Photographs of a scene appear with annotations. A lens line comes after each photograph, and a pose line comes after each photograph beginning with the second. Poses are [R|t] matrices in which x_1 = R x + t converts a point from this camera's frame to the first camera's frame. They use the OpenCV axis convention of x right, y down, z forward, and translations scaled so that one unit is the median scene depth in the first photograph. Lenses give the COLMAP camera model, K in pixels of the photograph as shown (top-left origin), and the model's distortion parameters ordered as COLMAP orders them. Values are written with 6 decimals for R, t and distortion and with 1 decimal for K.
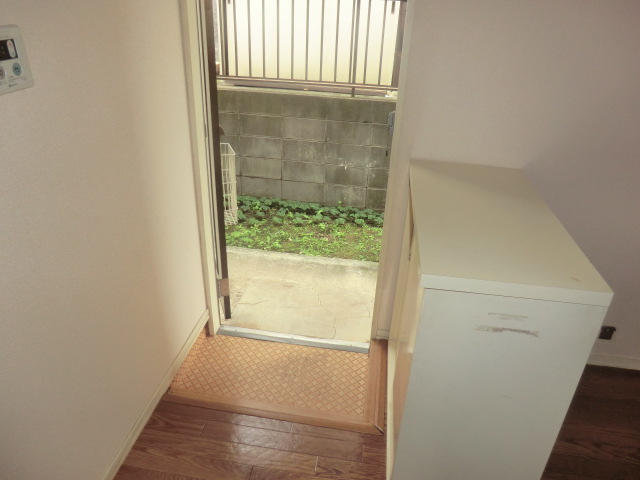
lens RADIAL K [[458.5, 0, 321.6], [0, 458.5, 235.7], [0, 0, 1]] dist [-0.097689, 0.095384]
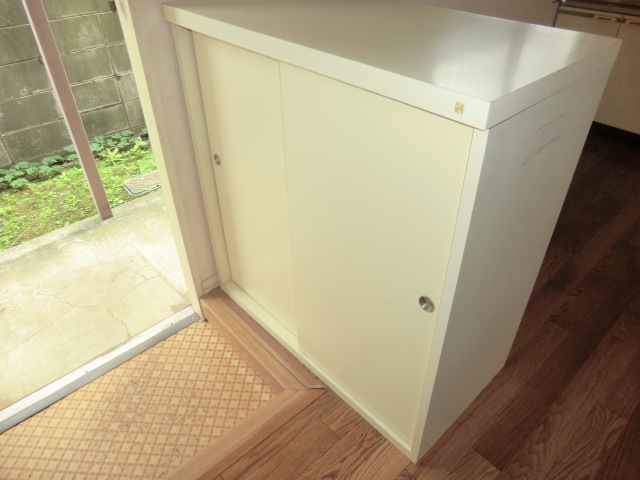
lens RADIAL K [[458.5, 0, 321.6], [0, 458.5, 235.7], [0, 0, 1]] dist [-0.097689, 0.095384]
pose [[0.632397, -0.499849, 0.591798, -0.090501], [0.381316, 0.865862, 0.323855, -0.007836], [-0.674293, 0.020857, 0.738169, 0.230807]]
